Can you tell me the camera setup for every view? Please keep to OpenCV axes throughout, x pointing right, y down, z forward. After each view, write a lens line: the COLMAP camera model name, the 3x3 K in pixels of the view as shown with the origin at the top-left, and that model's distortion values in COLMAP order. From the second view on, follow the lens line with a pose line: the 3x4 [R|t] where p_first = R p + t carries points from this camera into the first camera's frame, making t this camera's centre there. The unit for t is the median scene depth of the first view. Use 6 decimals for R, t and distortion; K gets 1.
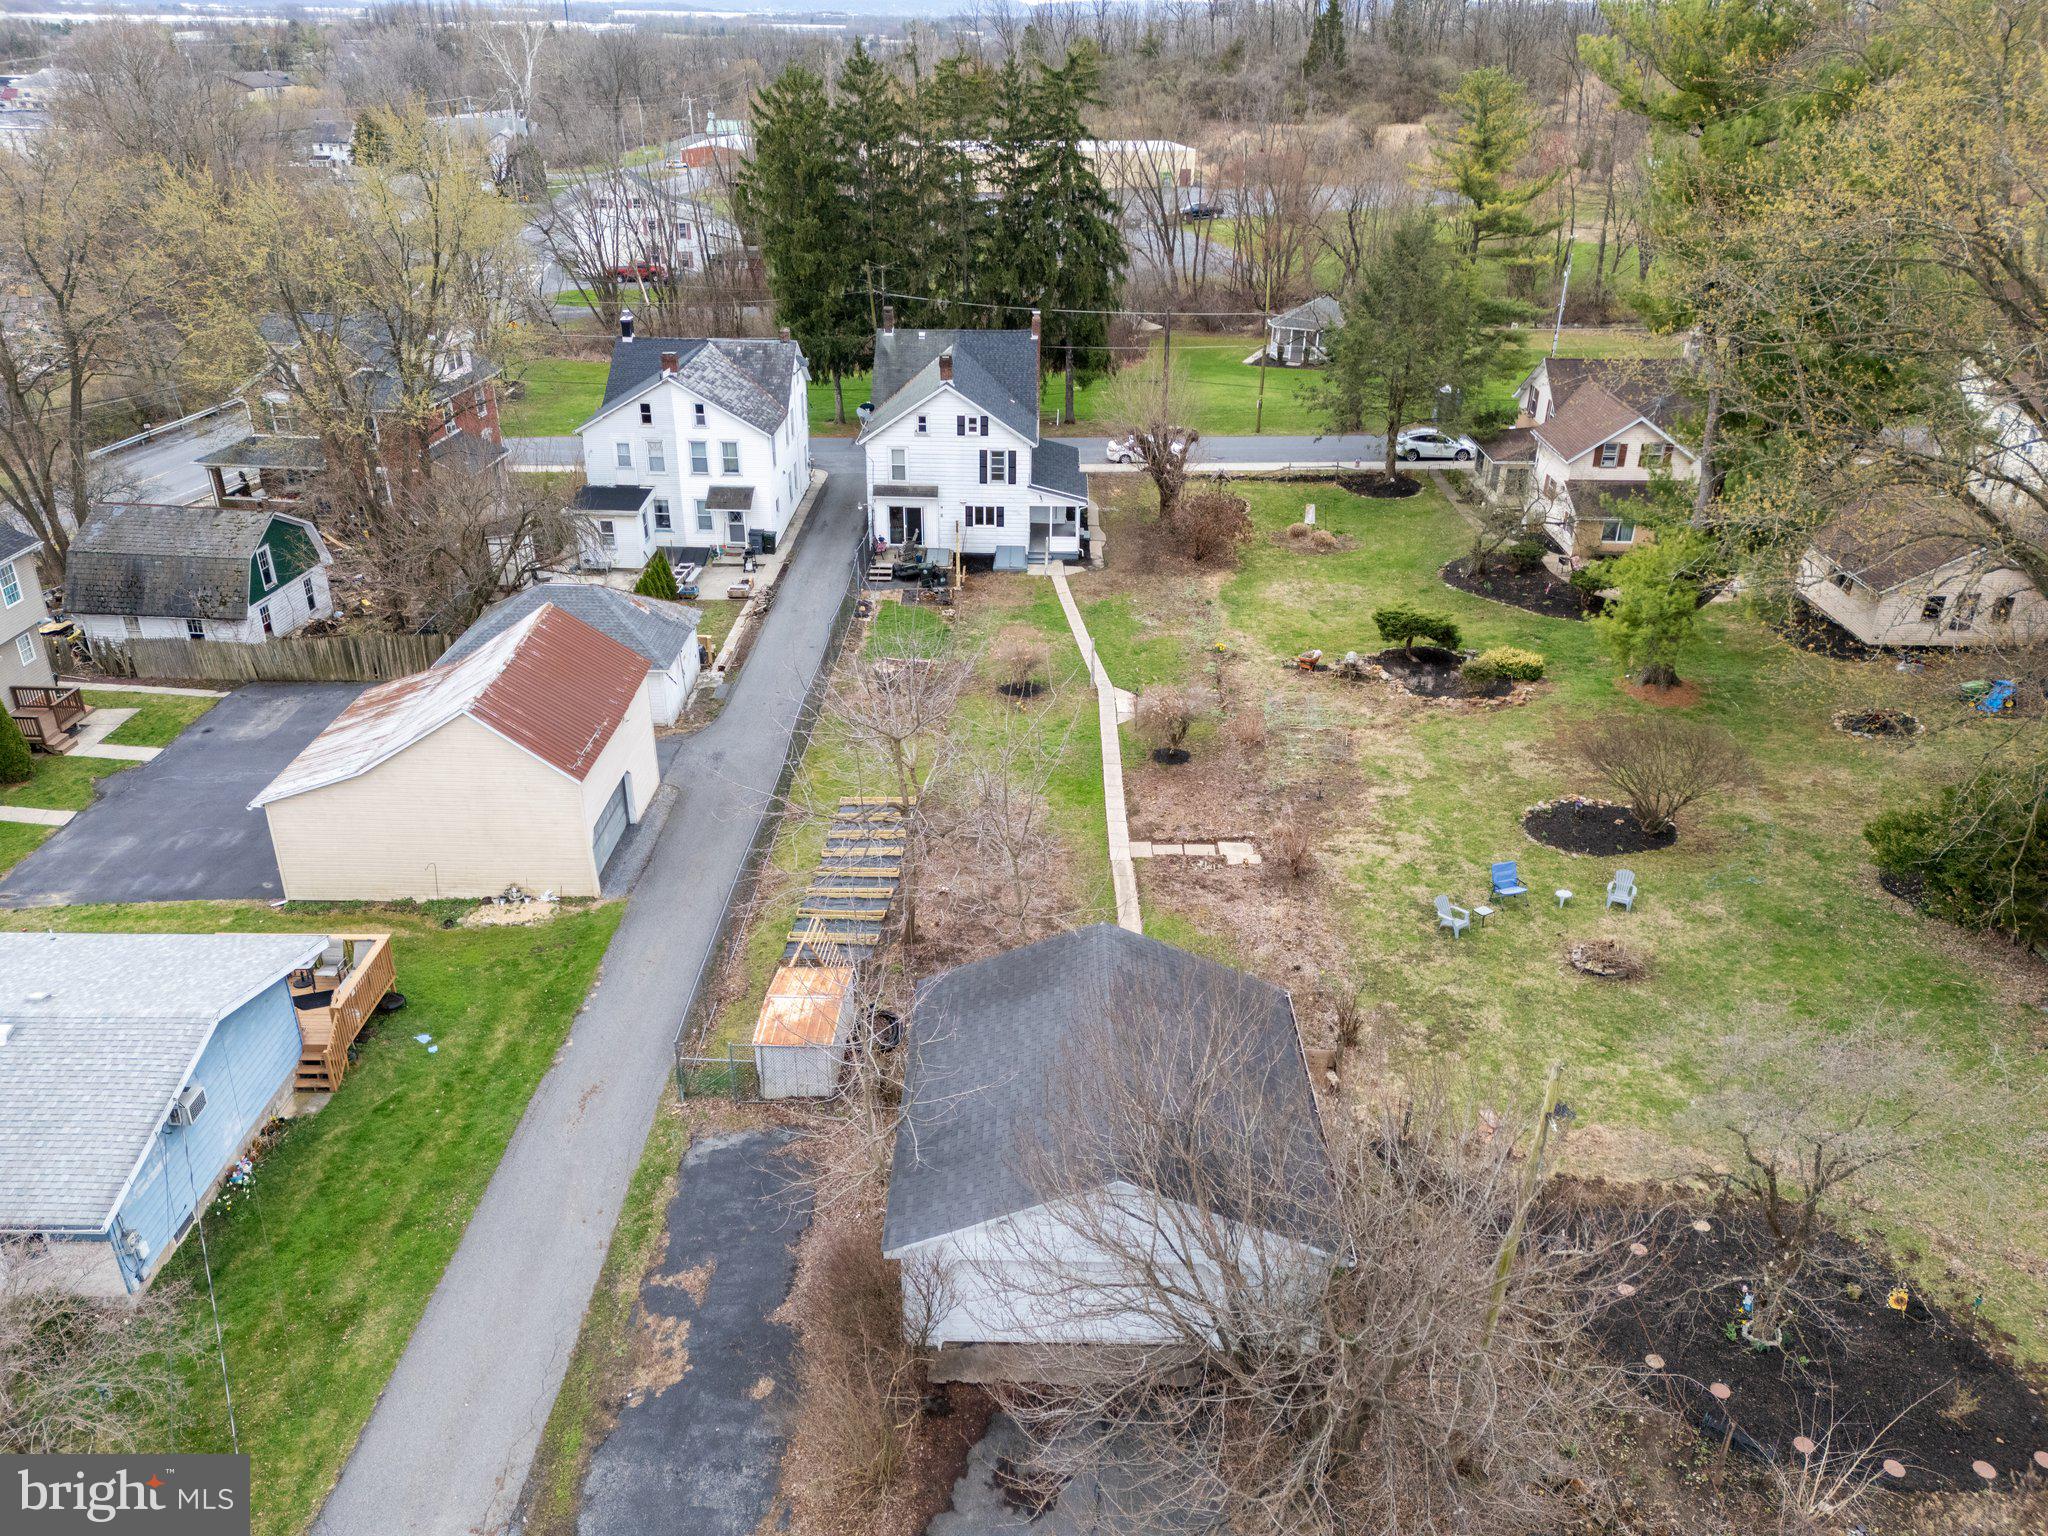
lens RADIAL K [[1511.3, 0, 1035.0], [0, 1511.3, 778.3], [0, 0, 1]] dist [0.086051, -0.083887]
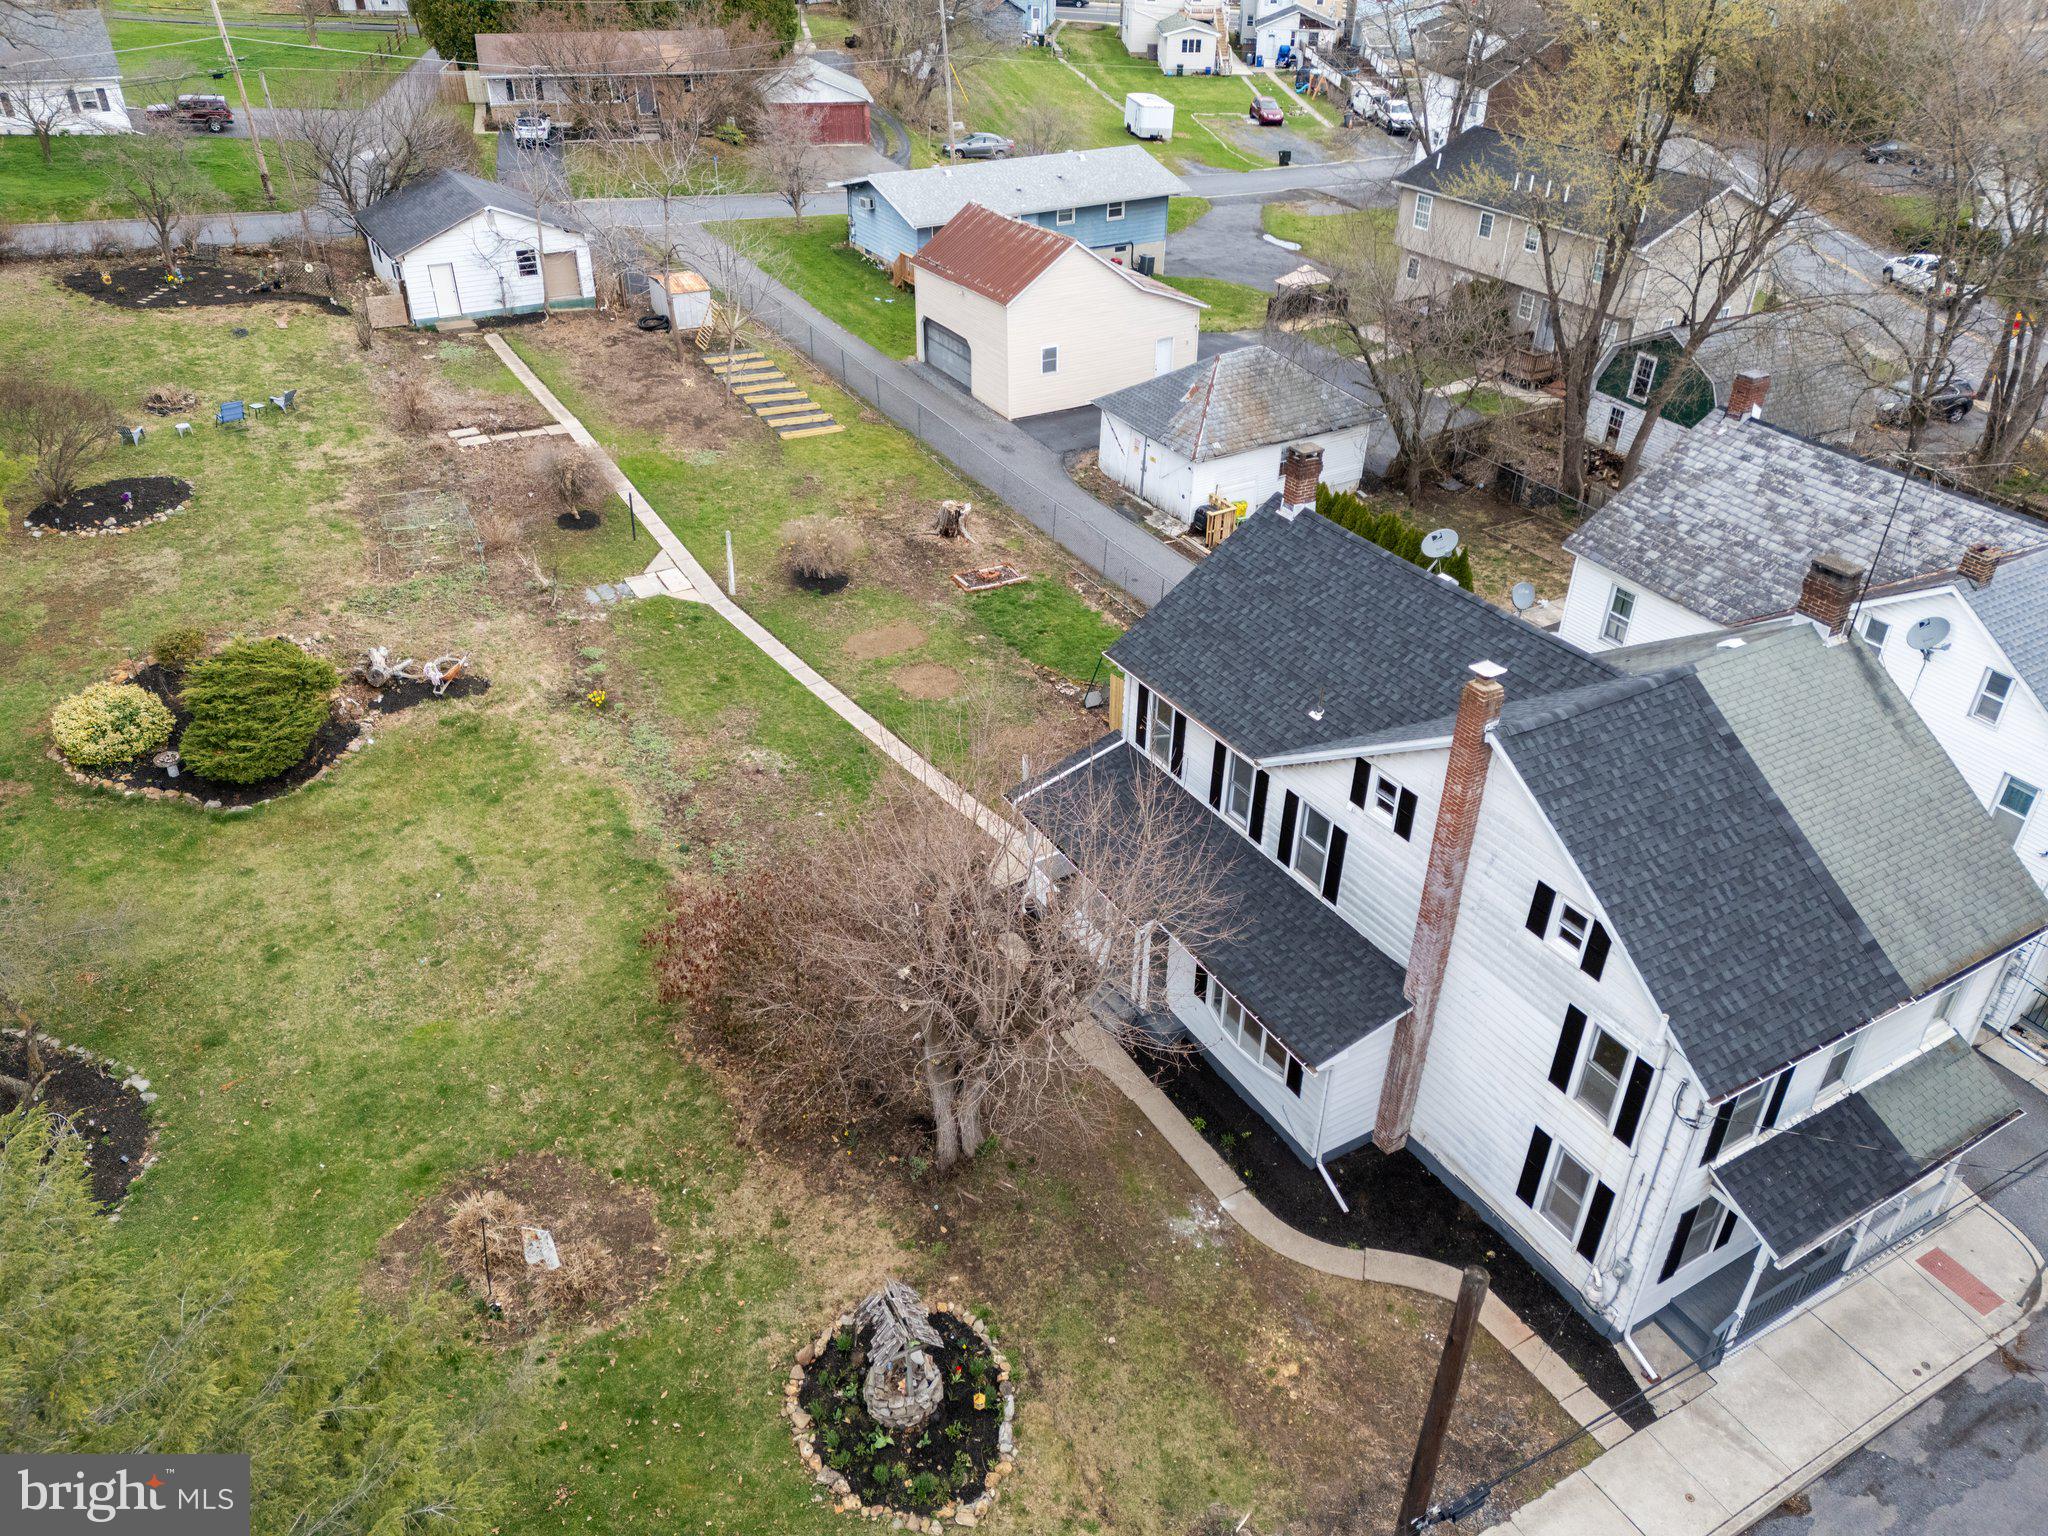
lens RADIAL K [[1511.3, 0, 1033.1], [0, 1511.3, 768.0], [0, 0, 1]] dist [0.086051, -0.083887]
pose [[-0.855011, 0.255114, -0.451523, 0.222162], [-0.254389, 0.552391, 0.793820, -0.529129], [0.451932, 0.793588, -0.407402, 1.153339]]
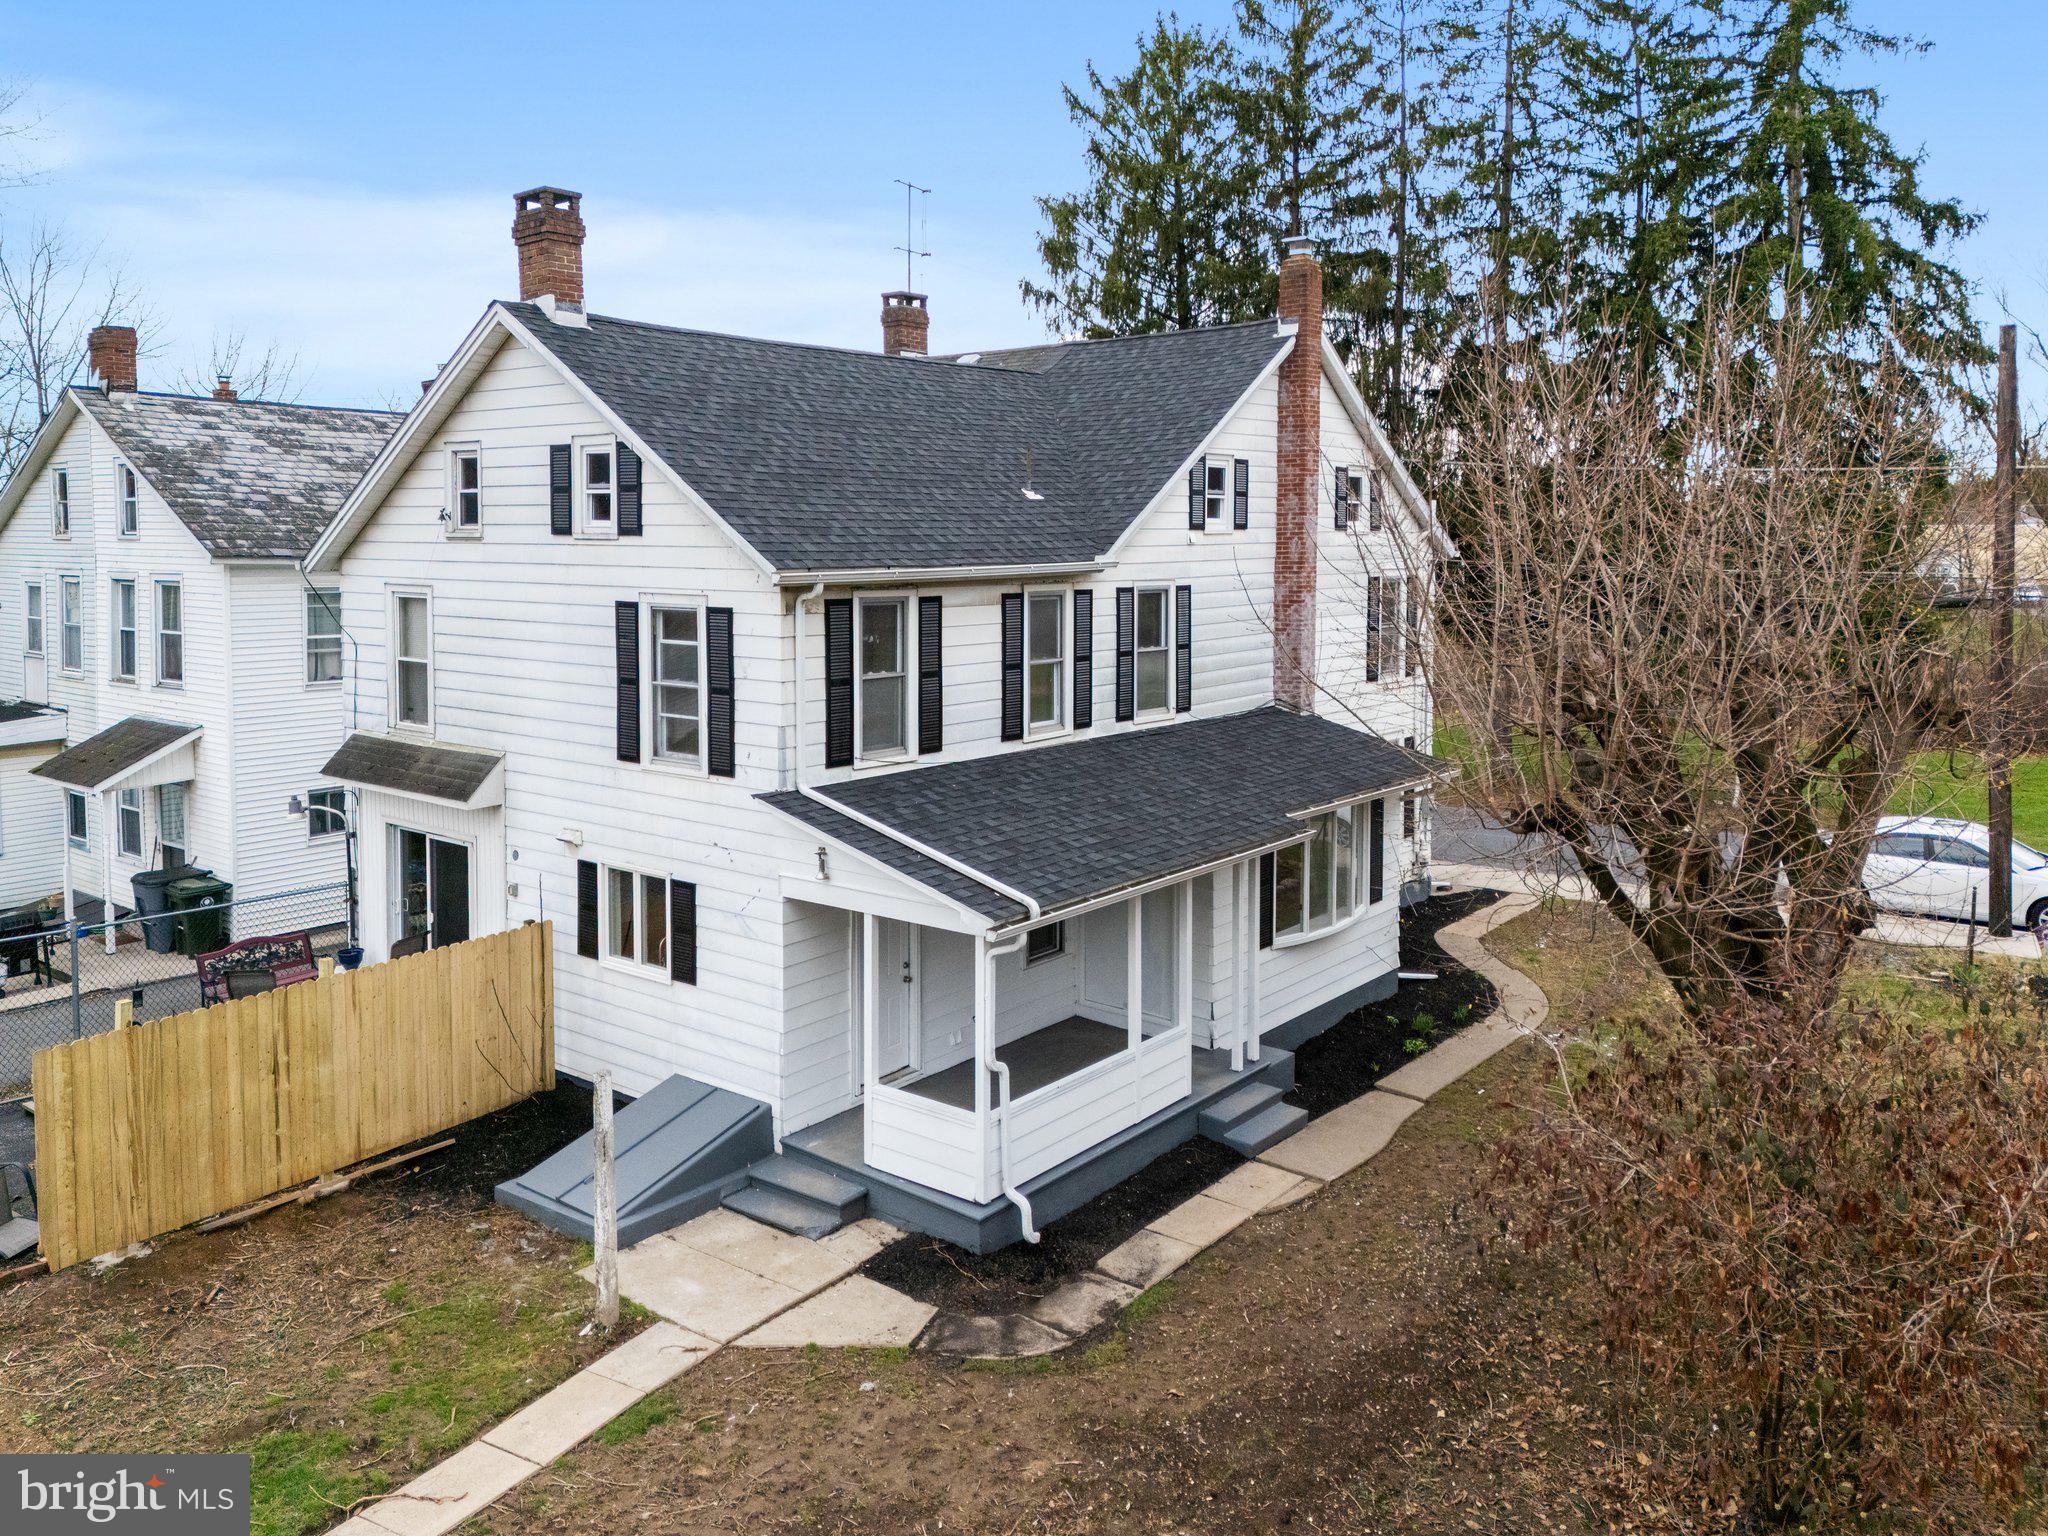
lens RADIAL K [[1511.3, 0, 1020.8], [0, 1511.3, 660.5], [0, 0, 1]] dist [0.086051, -0.083887]
pose [[0.788713, 0.039991, -0.613460, 0.134805], [-0.275599, 0.914989, -0.294685, -0.155956], [0.549525, 0.401491, 0.732685, 0.847734]]
